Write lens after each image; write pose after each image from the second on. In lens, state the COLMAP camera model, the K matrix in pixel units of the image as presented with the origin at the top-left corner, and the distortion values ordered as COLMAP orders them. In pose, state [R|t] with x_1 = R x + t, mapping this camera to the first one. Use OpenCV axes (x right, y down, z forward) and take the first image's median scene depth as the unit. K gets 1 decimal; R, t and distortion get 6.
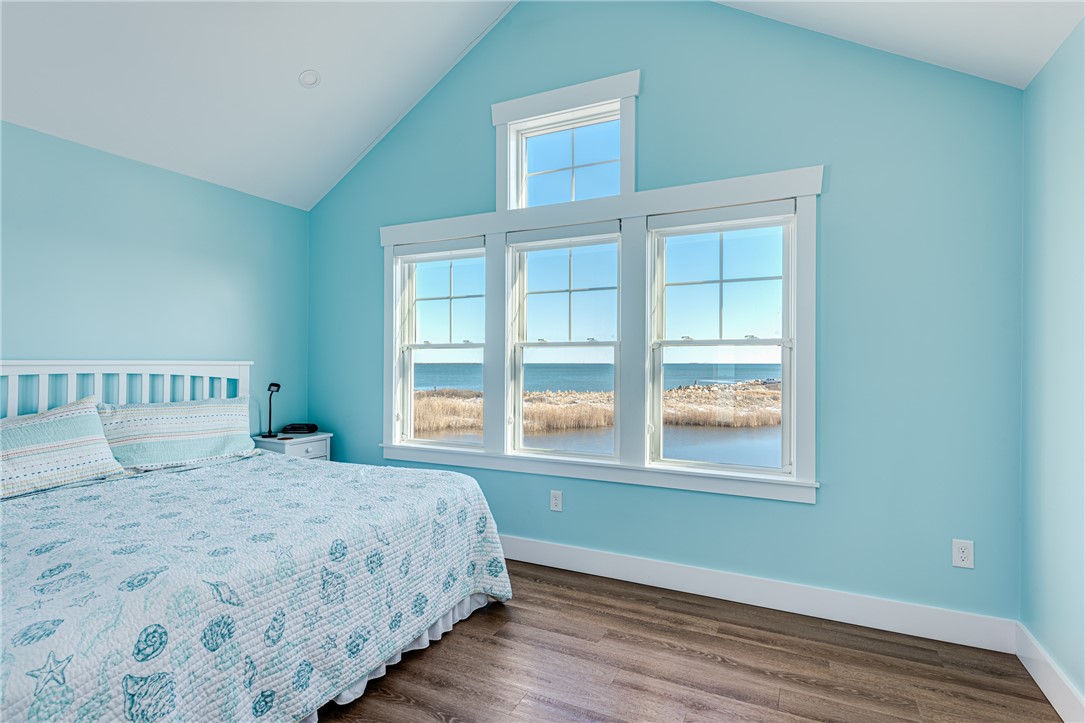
lens RADIAL K [[548.5, 0, 548.7], [0, 548.5, 360.8], [0, 0, 1]] dist [0.017309, -0.002746]
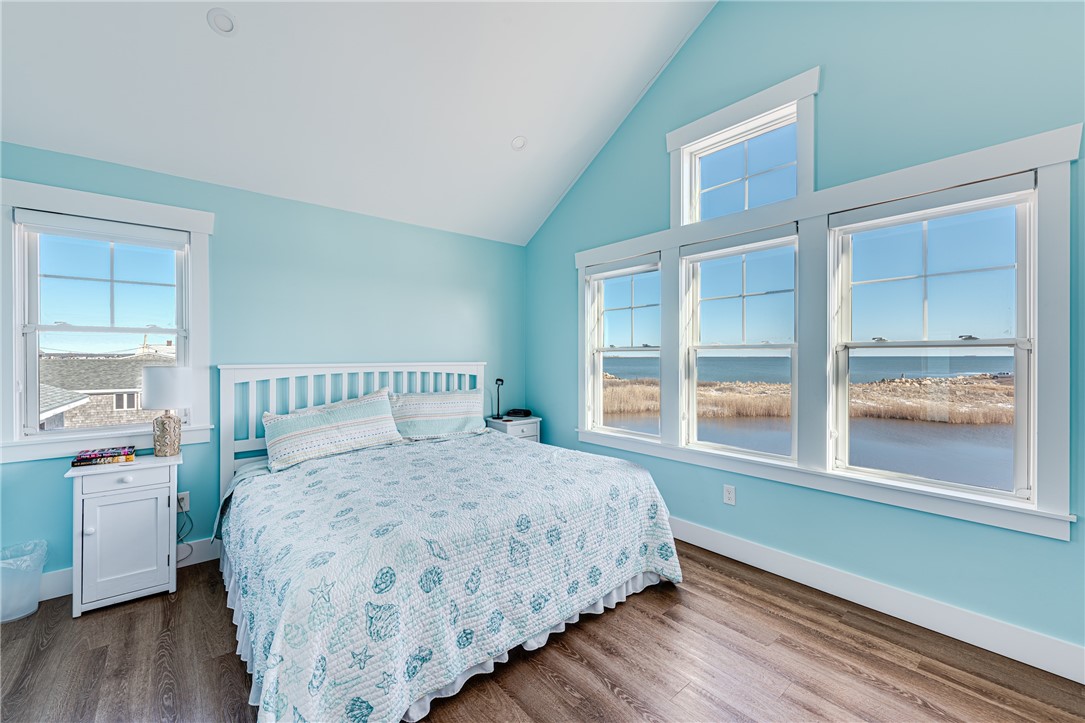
lens RADIAL K [[447.4, 0, 542.1], [0, 447.4, 357.1], [0, 0, 1]] dist [0.010204, -0.002873]
pose [[0.915648, -0.003790, -0.401963, 0.038530], [0.005500, 0.999980, 0.003101, -0.018866], [0.401943, -0.005050, 0.915651, 0.075978]]
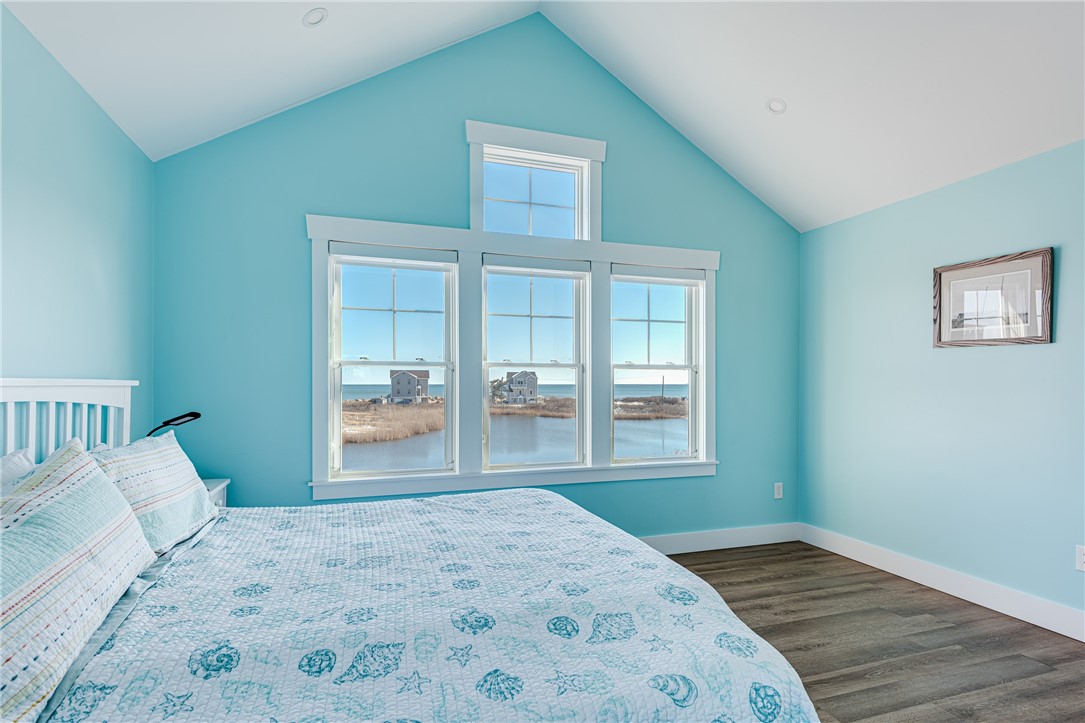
lens RADIAL K [[542.5, 0, 547.1], [0, 542.5, 387.5], [0, 0, 1]] dist [0.009090, -0.000168]
pose [[0.715470, -0.006674, 0.698612, -0.875478], [-0.000476, 0.999949, 0.010041, 0.004389], [-0.698643, -0.007517, 0.715431, 0.256633]]
